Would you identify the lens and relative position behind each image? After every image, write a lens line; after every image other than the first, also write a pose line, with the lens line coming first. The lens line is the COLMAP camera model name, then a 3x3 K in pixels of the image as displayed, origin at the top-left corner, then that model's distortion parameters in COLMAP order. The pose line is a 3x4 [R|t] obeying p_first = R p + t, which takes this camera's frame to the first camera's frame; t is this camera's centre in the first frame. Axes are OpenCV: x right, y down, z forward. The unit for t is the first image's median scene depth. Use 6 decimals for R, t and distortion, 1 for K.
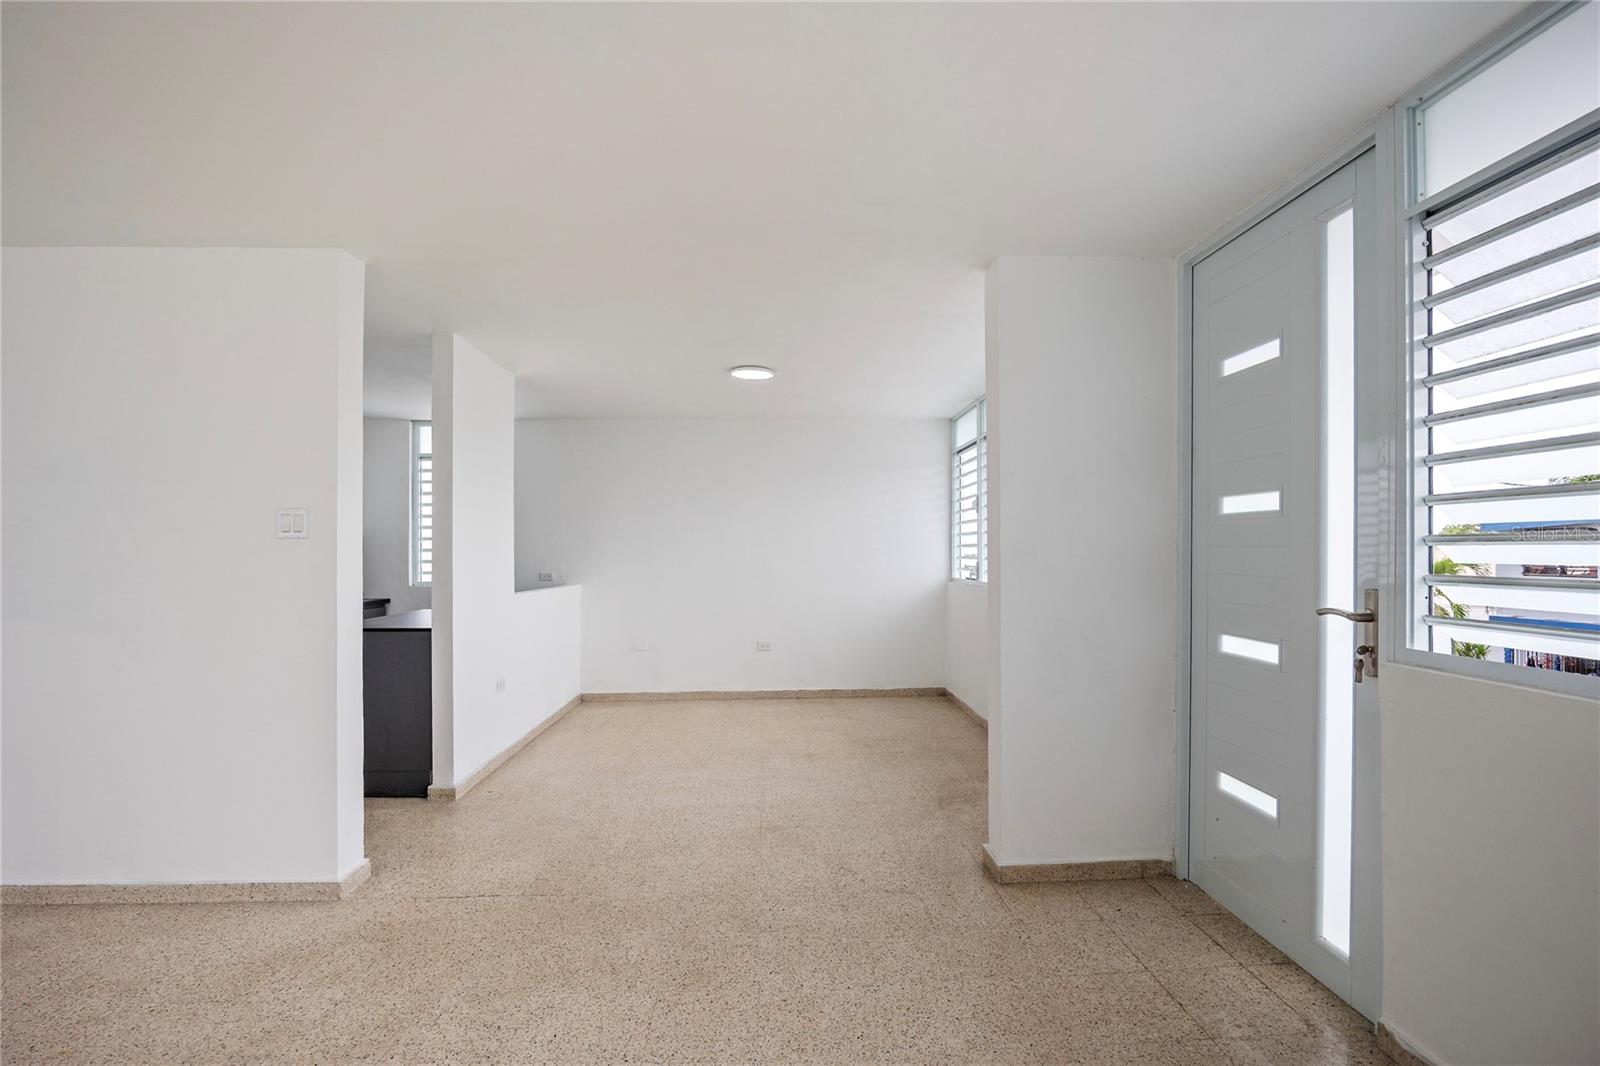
lens RADIAL K [[698.6, 0, 800.6], [0, 698.6, 547.6], [0, 0, 1]] dist [-0.024604, 0.005934]
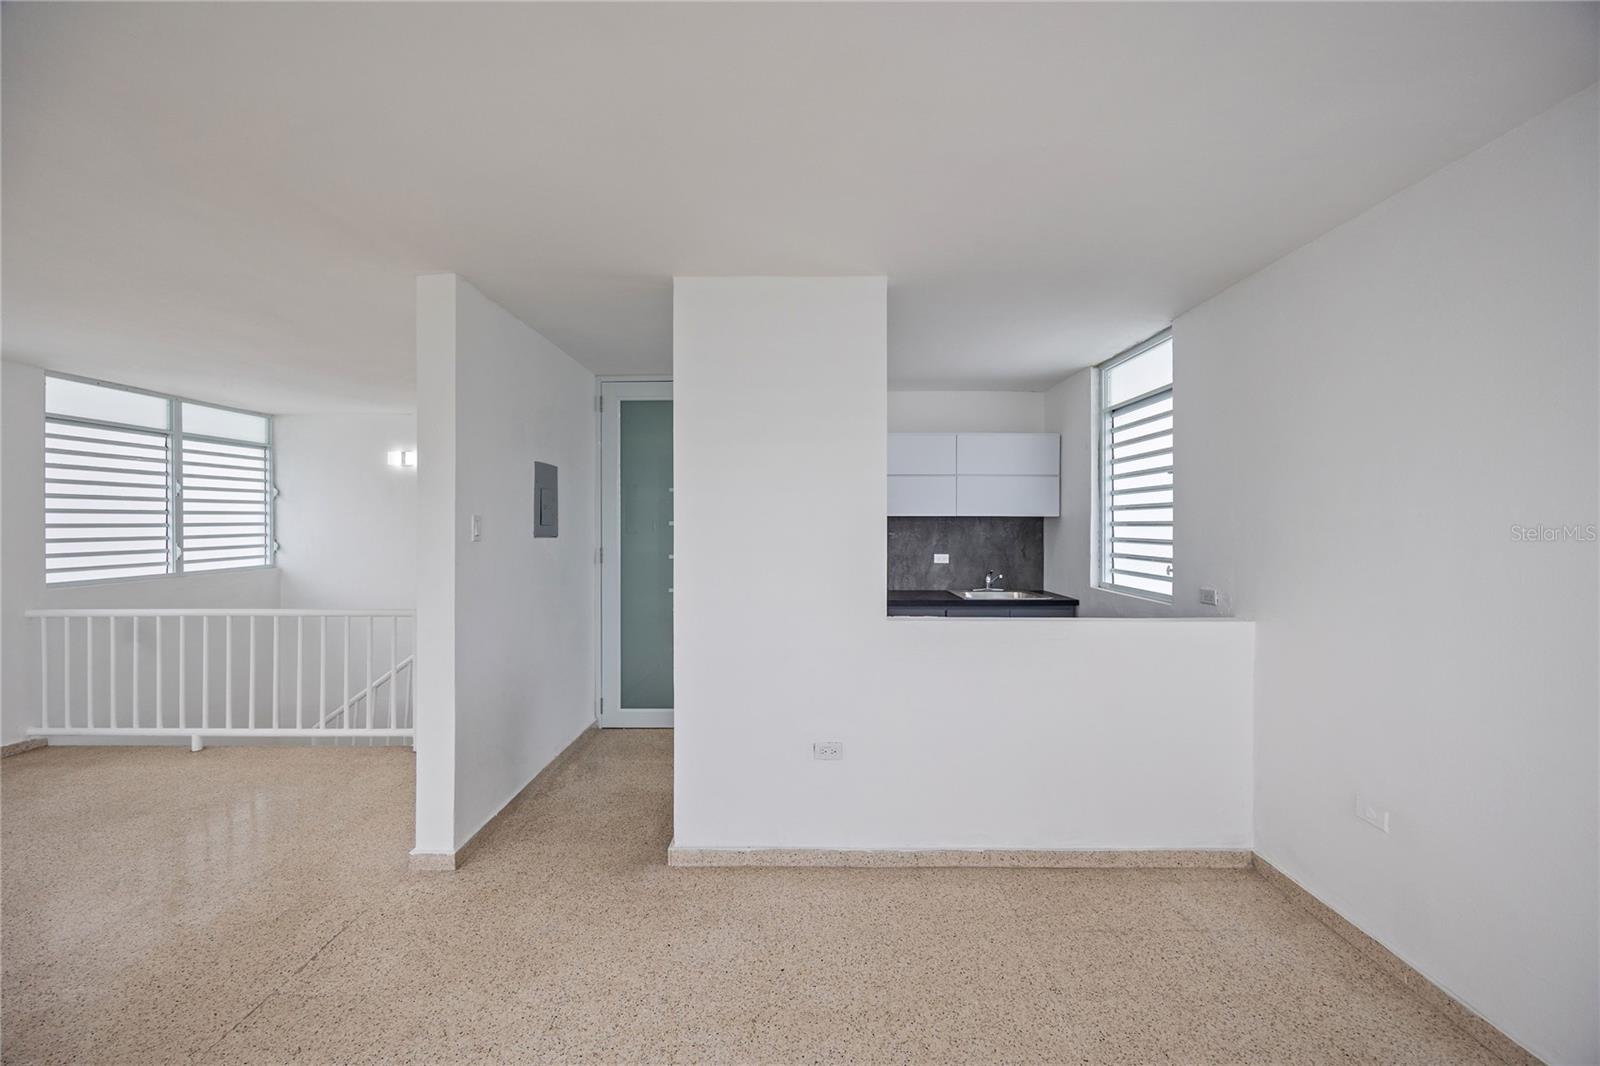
lens RADIAL K [[616.5, 0, 800.0], [0, 616.5, 533.0], [0, 0, 1]] dist [-0.001582, -0.000152]
pose [[-0.047279, 0.010012, -0.998832, 0.248789], [-0.000700, 0.999949, 0.010056, -0.023950], [0.998881, 0.001174, -0.047270, 1.579066]]
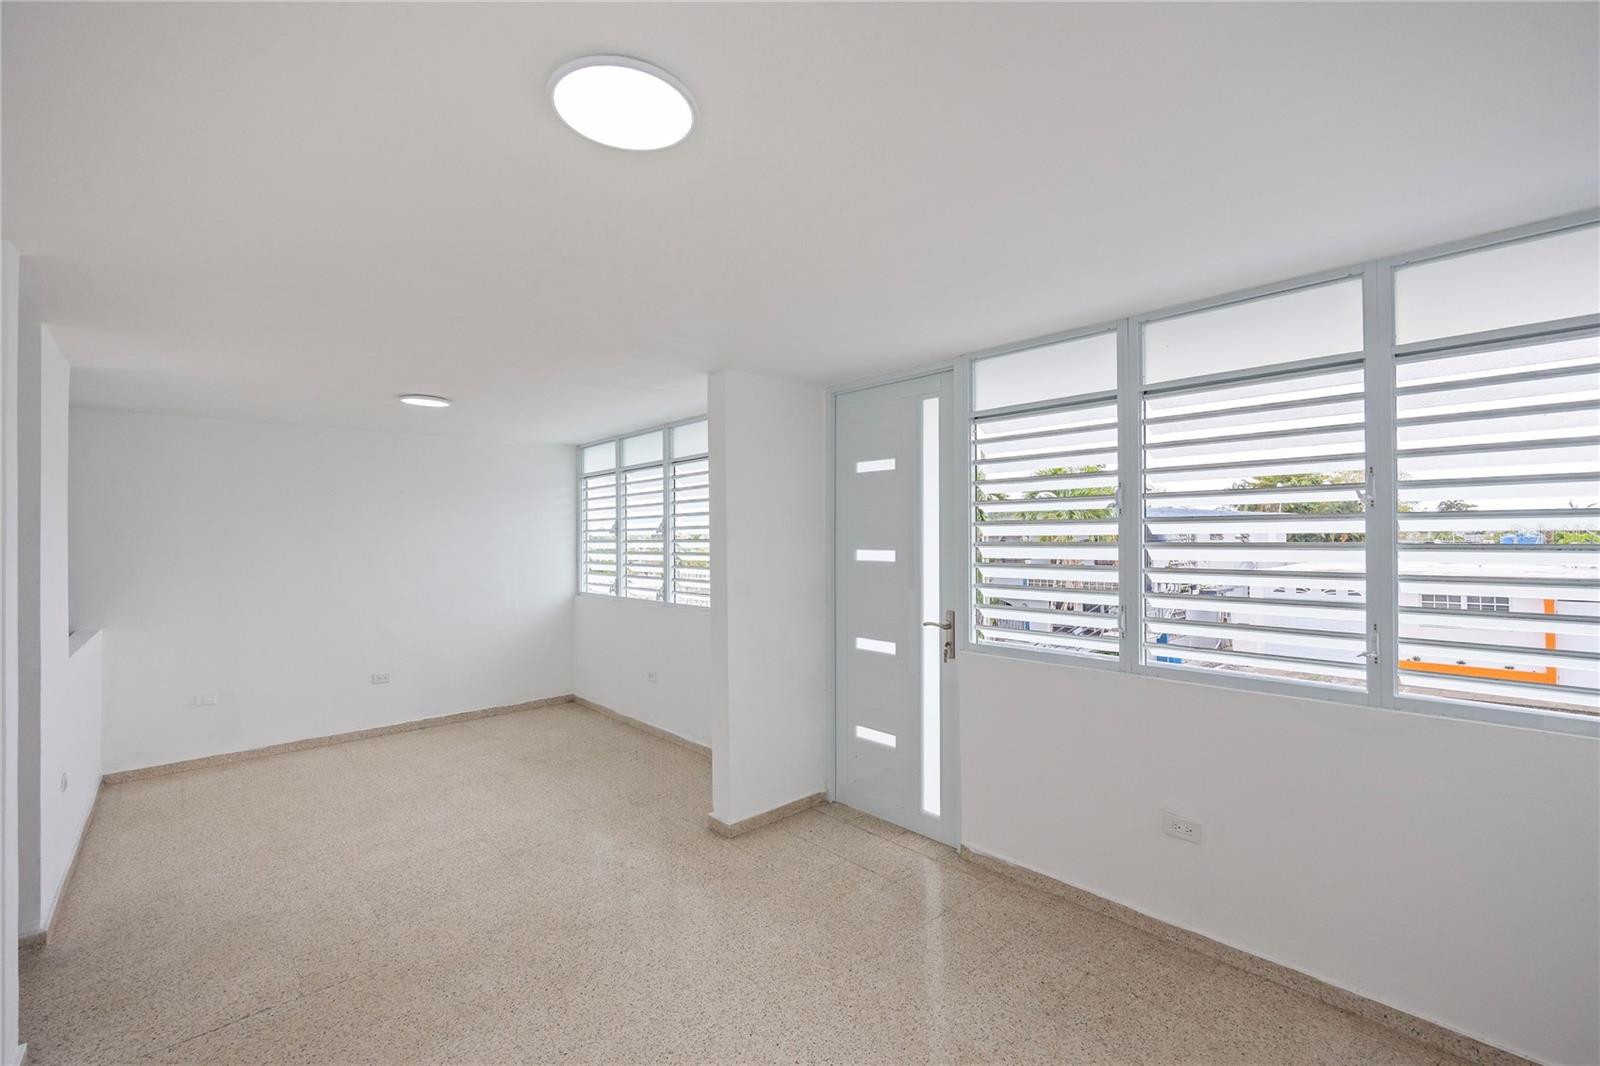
lens RADIAL K [[698.0, 0, 800.0], [0, 698.0, 533.0], [0, 0, 1]] dist [-0.000882, 0.000512]
pose [[0.773552, -0.004159, 0.633720, -0.459737], [0.005511, 0.999985, -0.000164, -0.104295], [-0.633709, 0.003620, 0.773563, -0.131197]]
